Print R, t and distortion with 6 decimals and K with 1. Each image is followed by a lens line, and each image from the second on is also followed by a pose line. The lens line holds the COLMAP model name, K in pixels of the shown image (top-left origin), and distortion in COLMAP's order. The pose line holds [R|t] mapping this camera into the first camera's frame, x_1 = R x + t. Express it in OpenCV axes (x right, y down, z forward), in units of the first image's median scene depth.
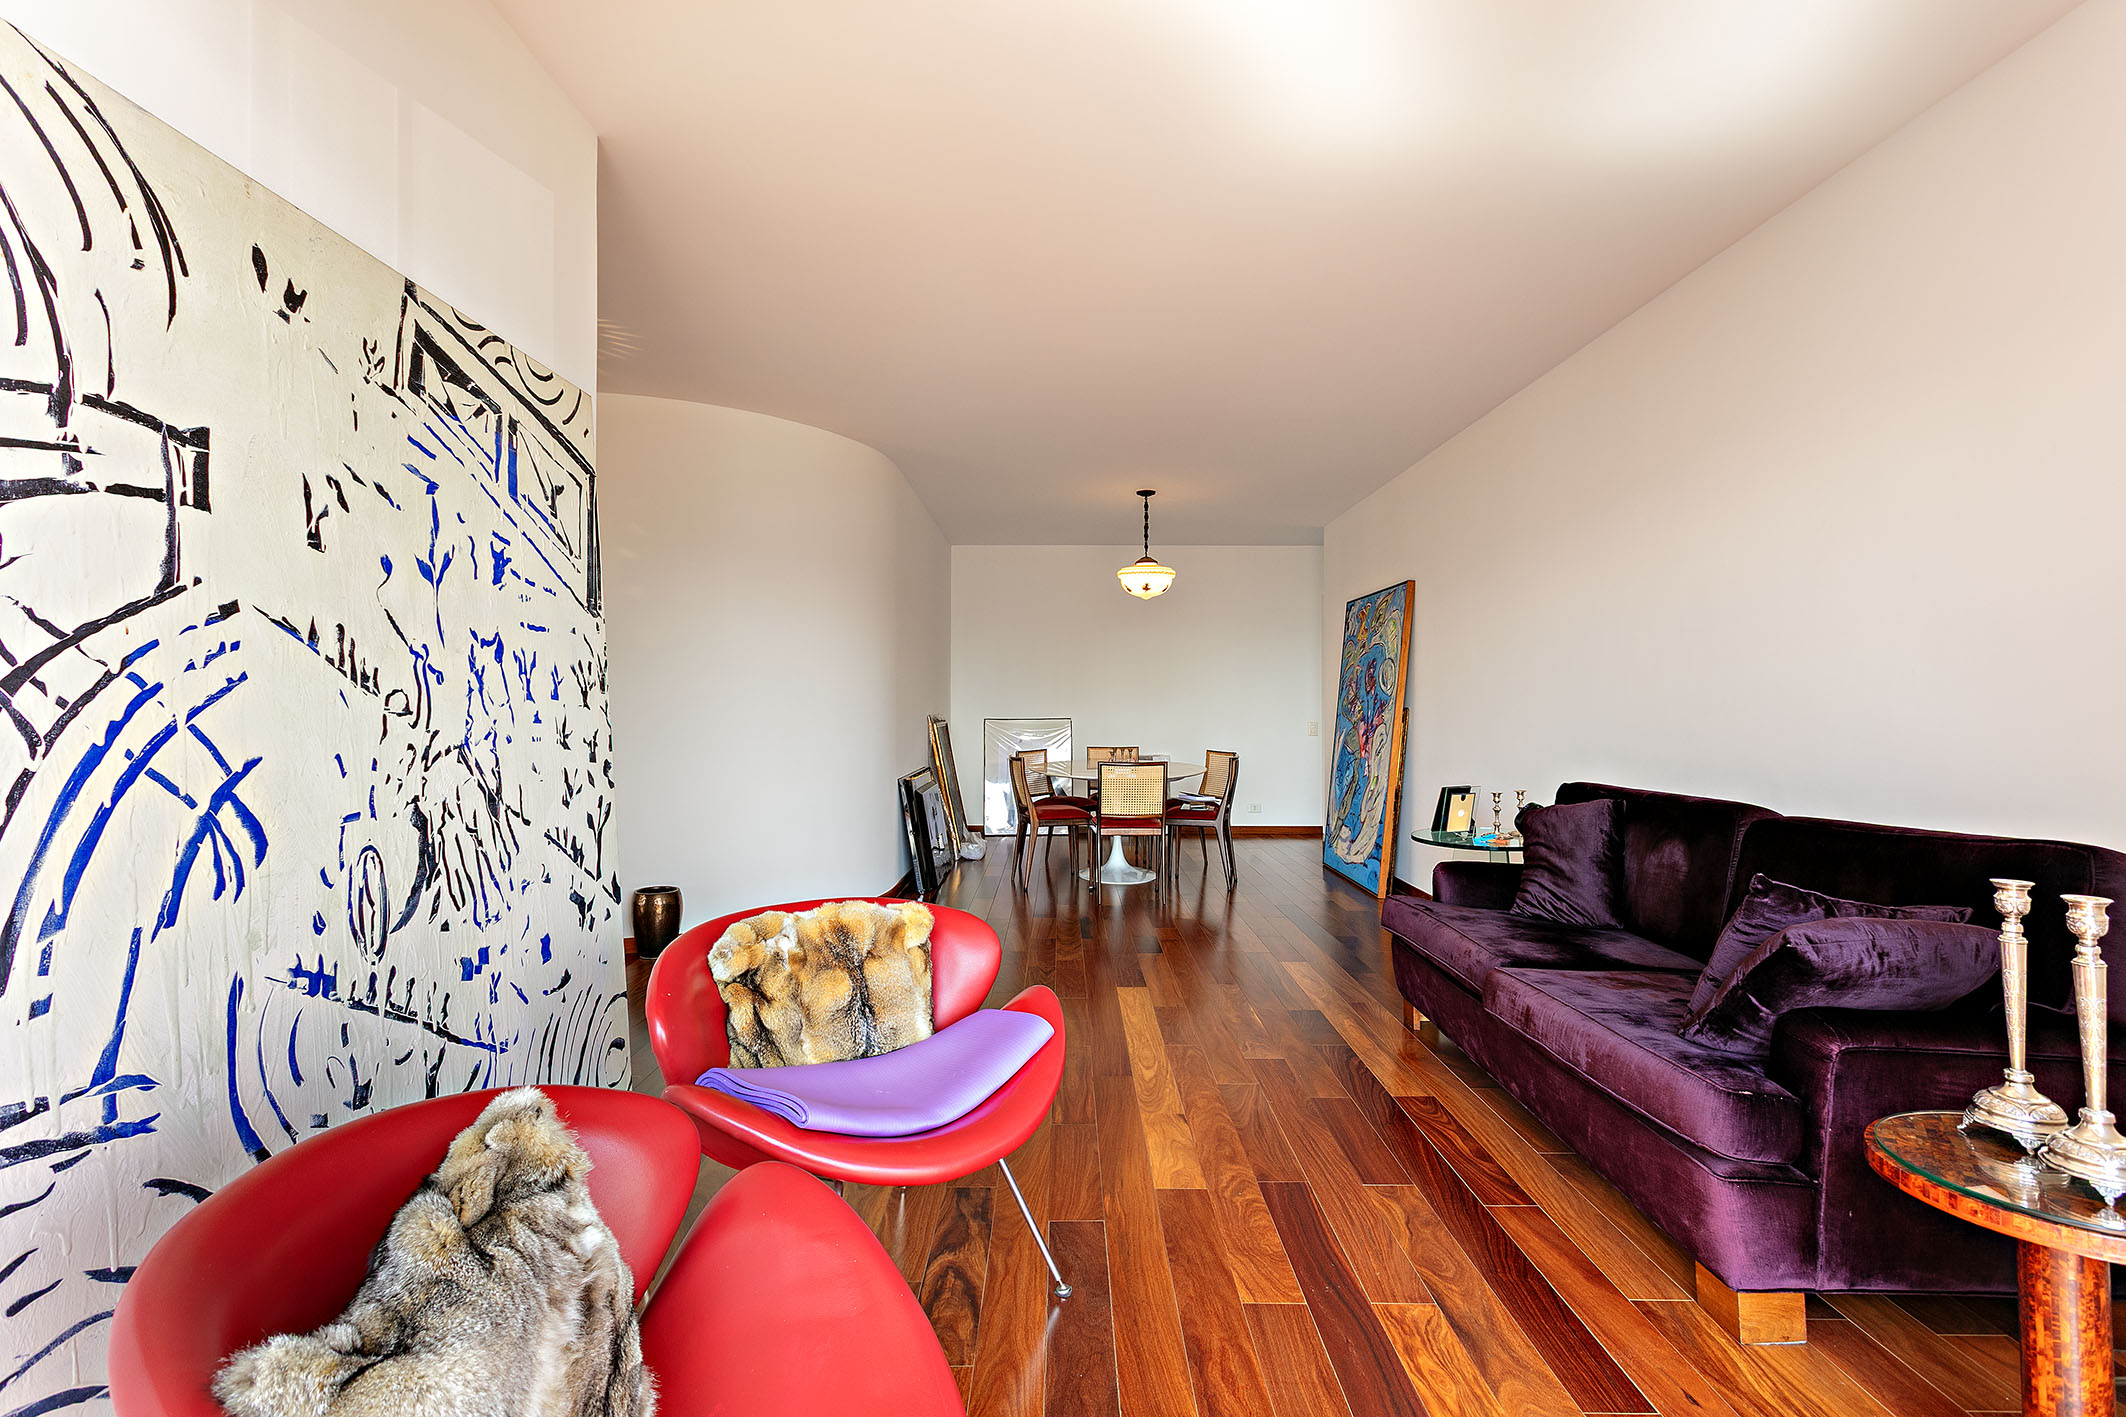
lens RADIAL K [[1014.1, 0, 1064.4], [0, 1014.1, 714.6], [0, 0, 1]] dist [0.005261, 0.002035]
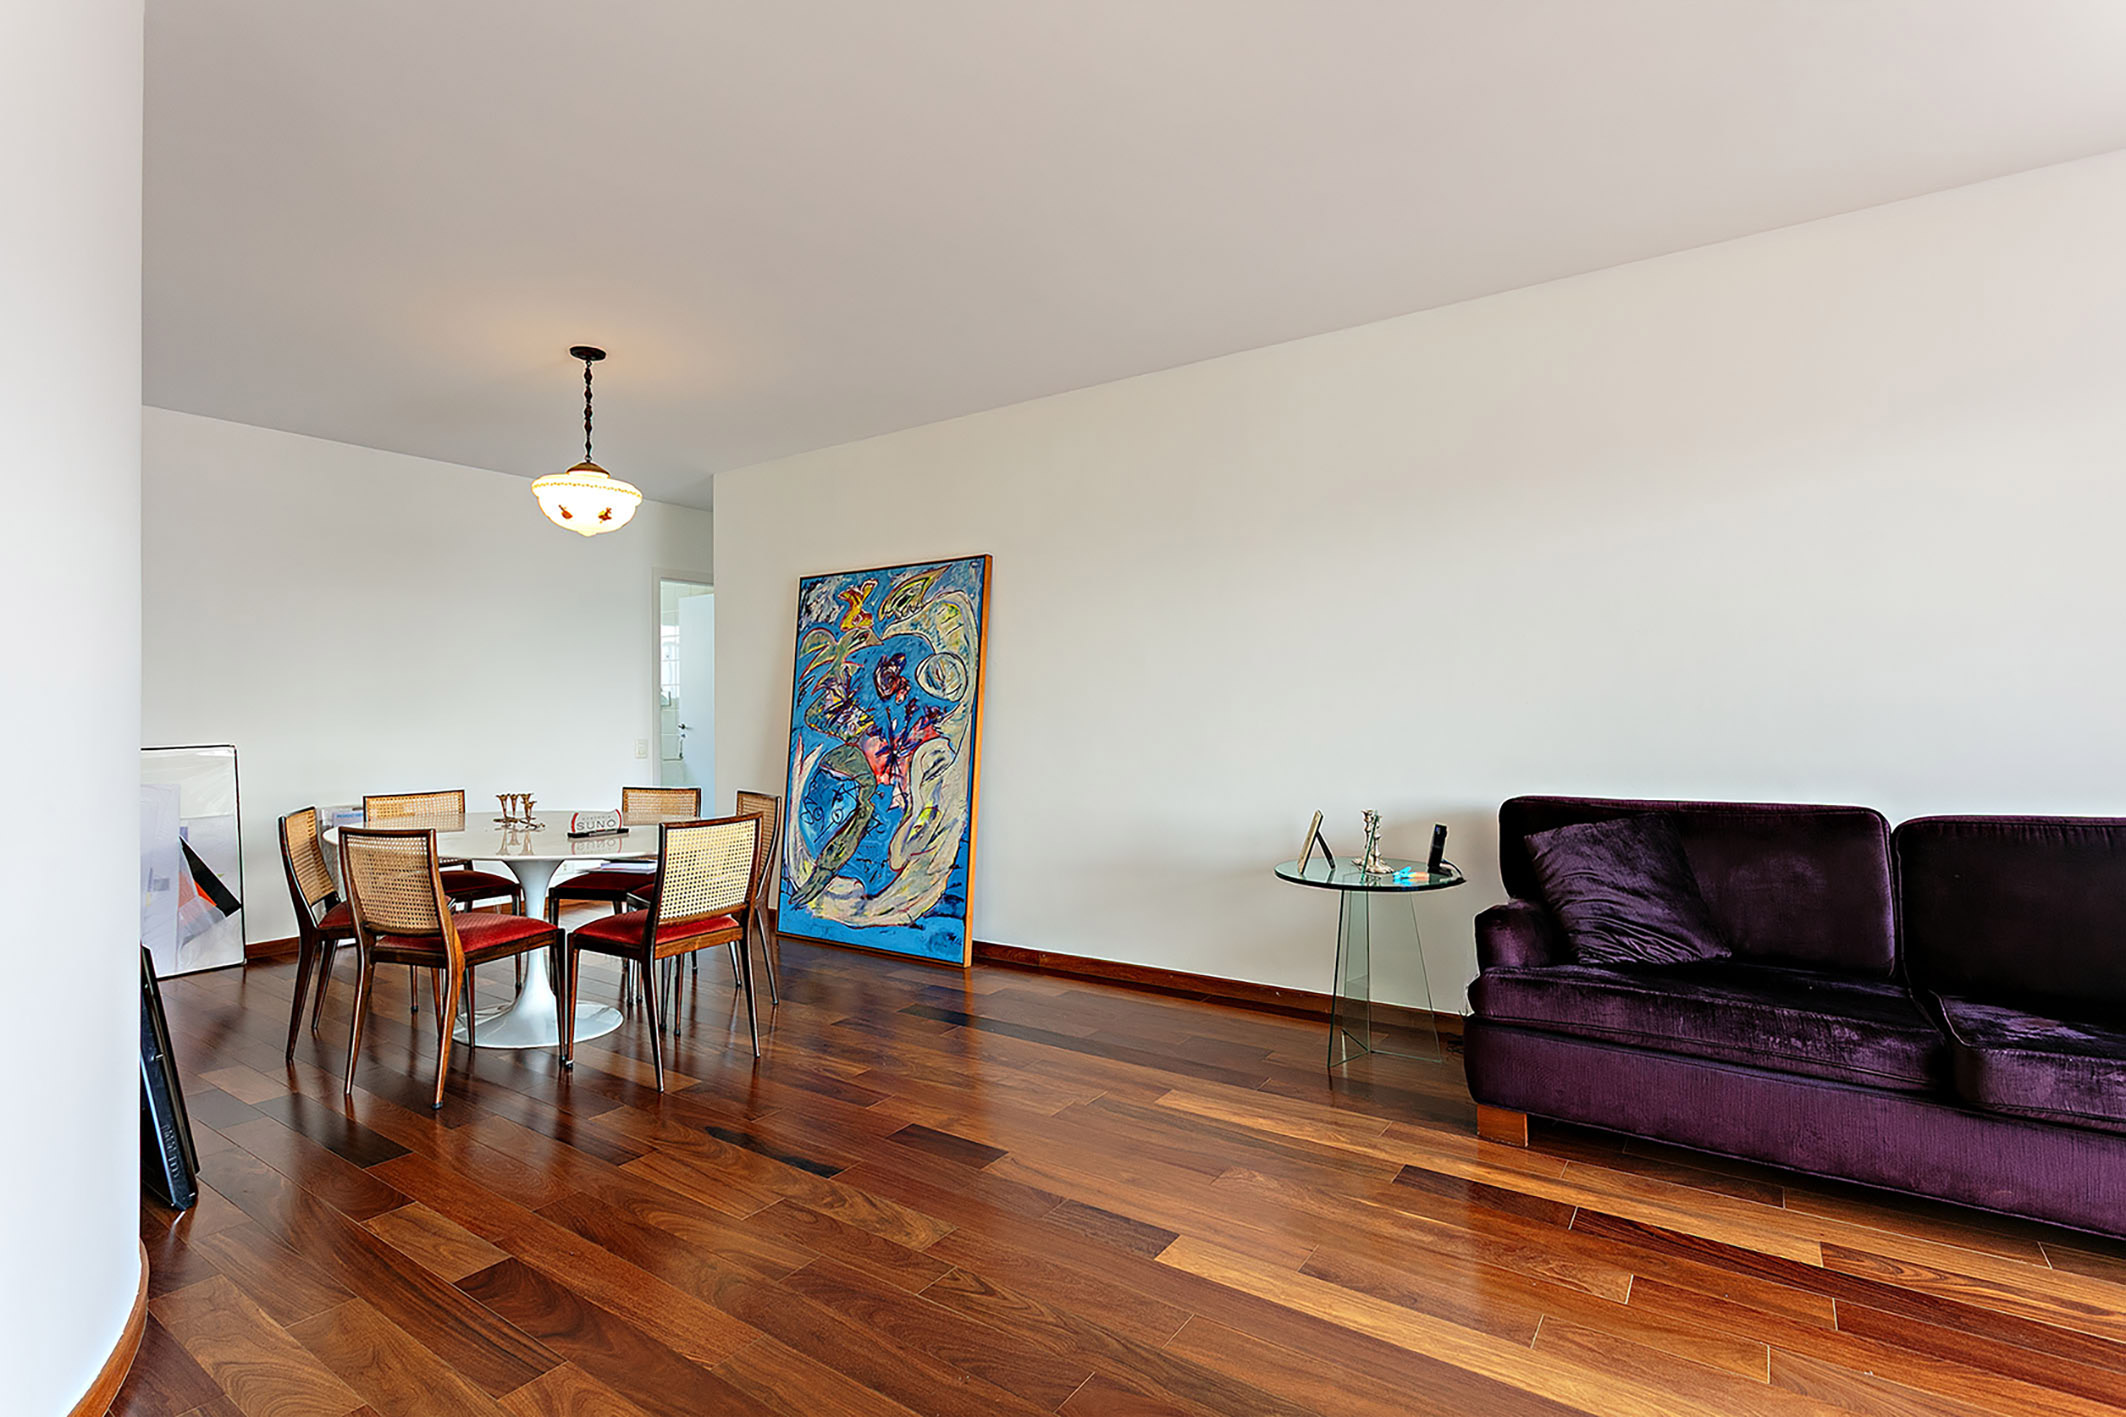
lens RADIAL K [[1014.1, 0, 1064.4], [0, 1014.1, 707.2], [0, 0, 1]] dist [0.005261, 0.002035]
pose [[0.583142, -0.000914, 0.812370, -0.562145], [0.019502, 0.999727, -0.012875, -0.005183], [-0.812136, 0.023351, 0.583001, 1.055097]]
